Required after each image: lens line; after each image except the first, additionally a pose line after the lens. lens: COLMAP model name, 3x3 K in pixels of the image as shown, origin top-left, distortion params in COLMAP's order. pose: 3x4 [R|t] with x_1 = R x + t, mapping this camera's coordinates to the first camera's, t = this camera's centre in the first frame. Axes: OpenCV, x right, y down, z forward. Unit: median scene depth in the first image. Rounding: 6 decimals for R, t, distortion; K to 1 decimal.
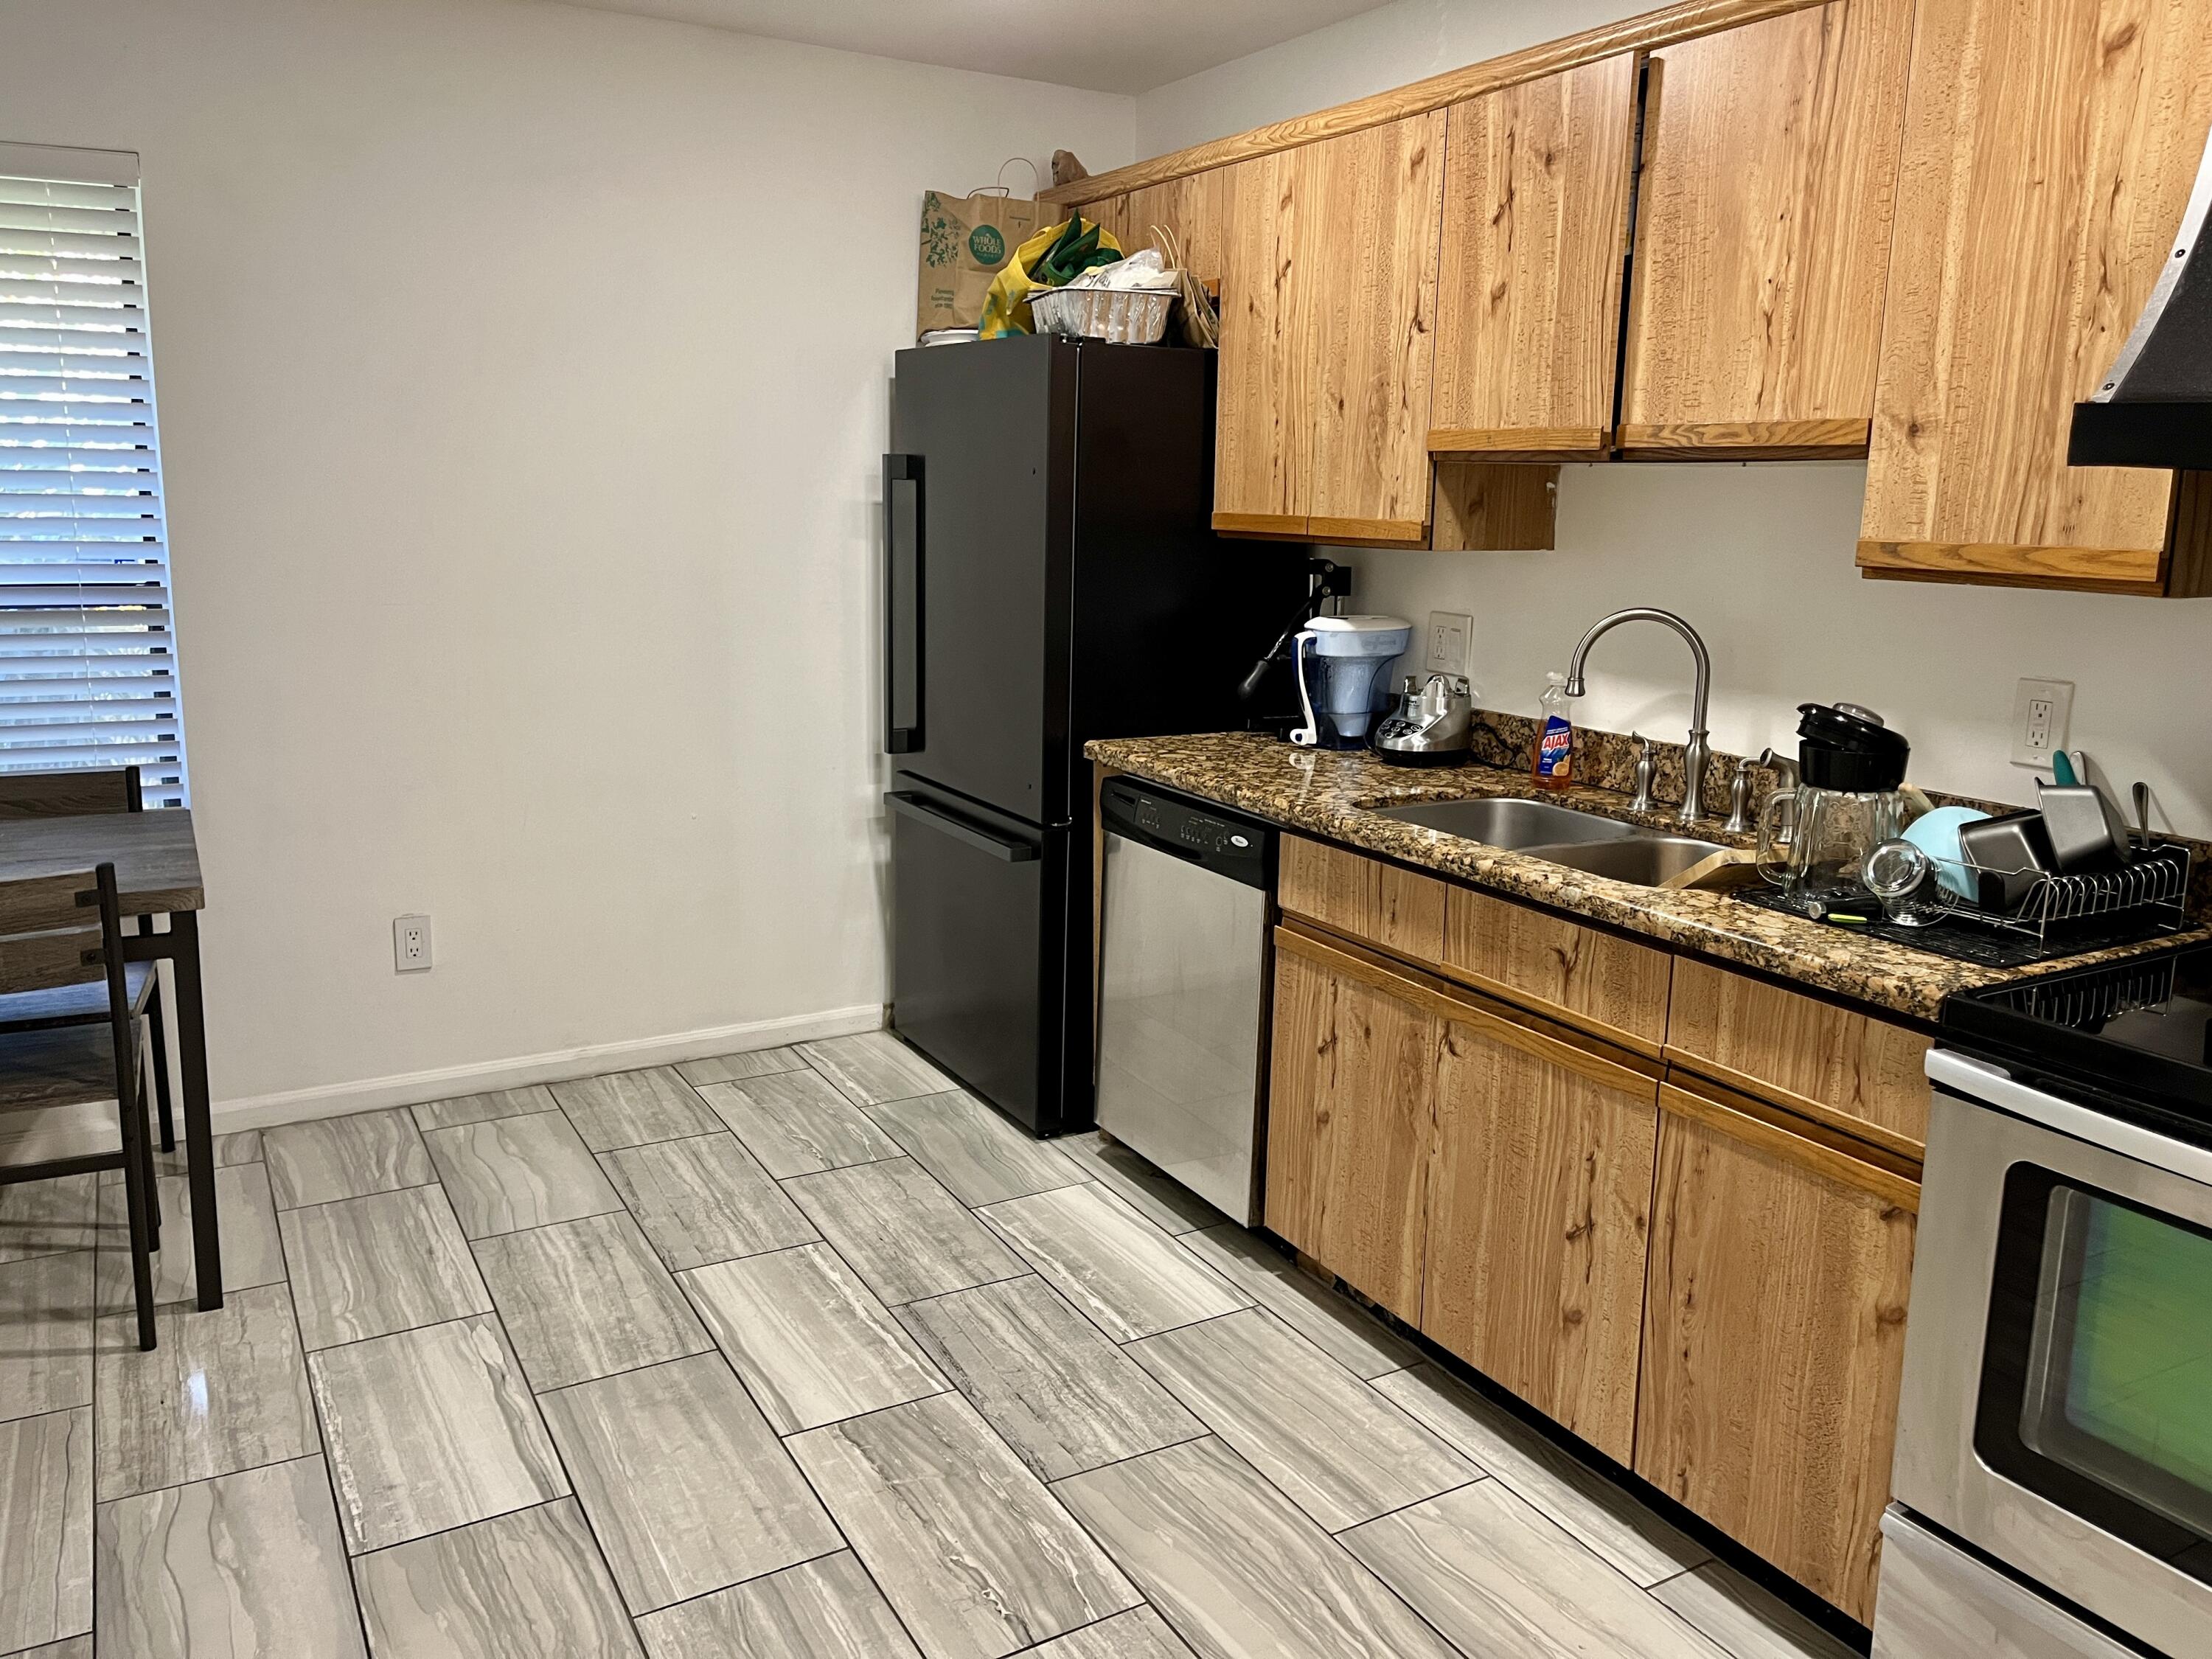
lens RADIAL K [[1685.1, 0, 1120.1], [0, 1685.1, 820.0], [0, 0, 1]] dist [0.048896, -0.048162]
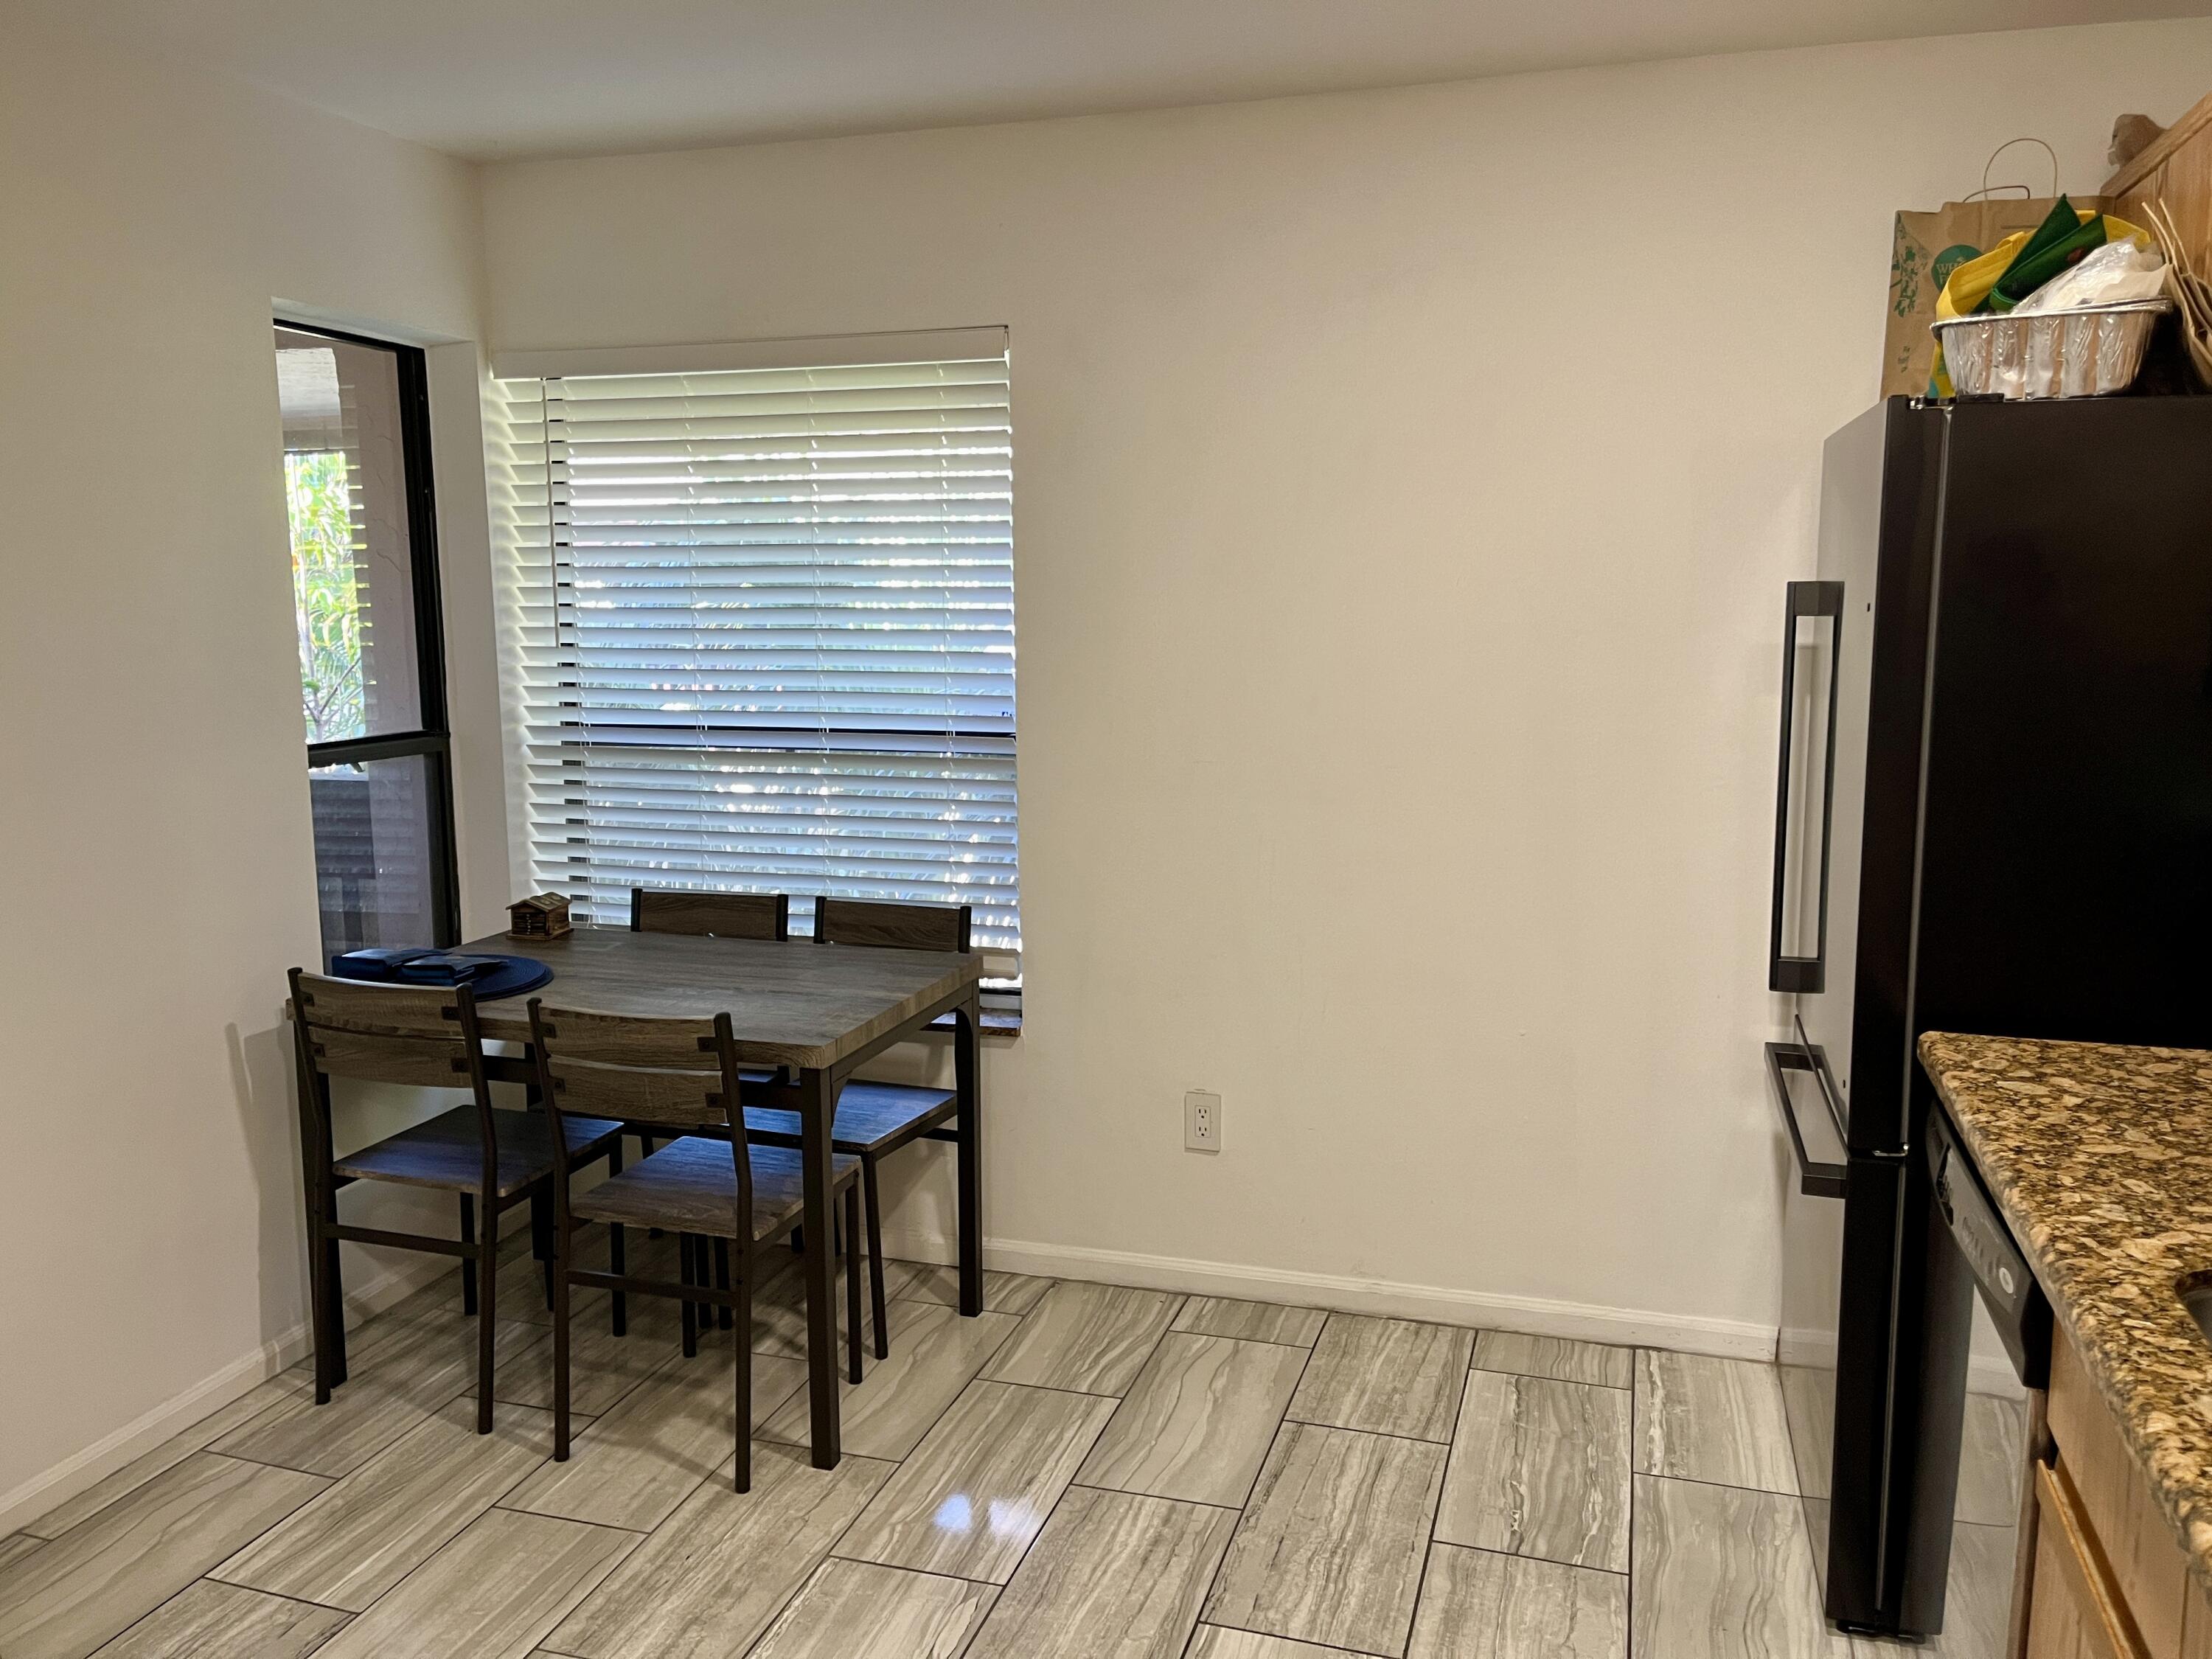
lens RADIAL K [[1685.1, 0, 1121.7], [0, 1685.1, 813.3], [0, 0, 1]] dist [0.048896, -0.048162]
pose [[0.677778, 0.071065, -0.731824, 0.278777], [-0.121630, 0.992442, -0.016274, -0.095618], [0.725137, 0.100042, 0.681299, 0.411993]]
